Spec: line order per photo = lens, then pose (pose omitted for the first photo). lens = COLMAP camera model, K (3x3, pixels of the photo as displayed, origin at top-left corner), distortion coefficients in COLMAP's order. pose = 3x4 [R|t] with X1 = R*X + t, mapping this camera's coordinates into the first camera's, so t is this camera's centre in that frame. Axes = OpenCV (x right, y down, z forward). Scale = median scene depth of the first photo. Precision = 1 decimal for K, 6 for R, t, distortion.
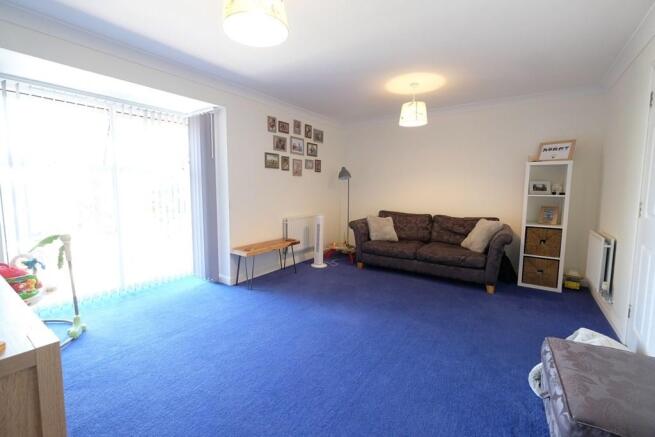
lens RADIAL K [[283.2, 0, 326.5], [0, 283.2, 218.5], [0, 0, 1]] dist [-0.001096, -0.000085]
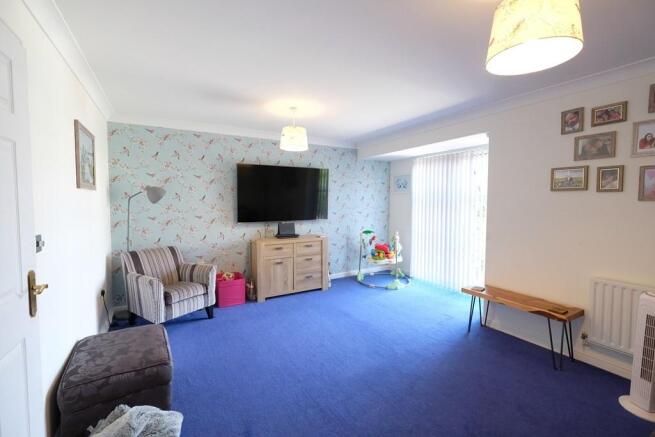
lens RADIAL K [[283.2, 0, 327.1], [0, 283.2, 213.8], [0, 0, 1]] dist [-0.001096, -0.000085]
pose [[-0.418608, 0.033749, -0.907540, 0.588845], [-0.103416, 0.991038, 0.084555, -0.124373], [0.902260, 0.129250, -0.411366, 0.776635]]
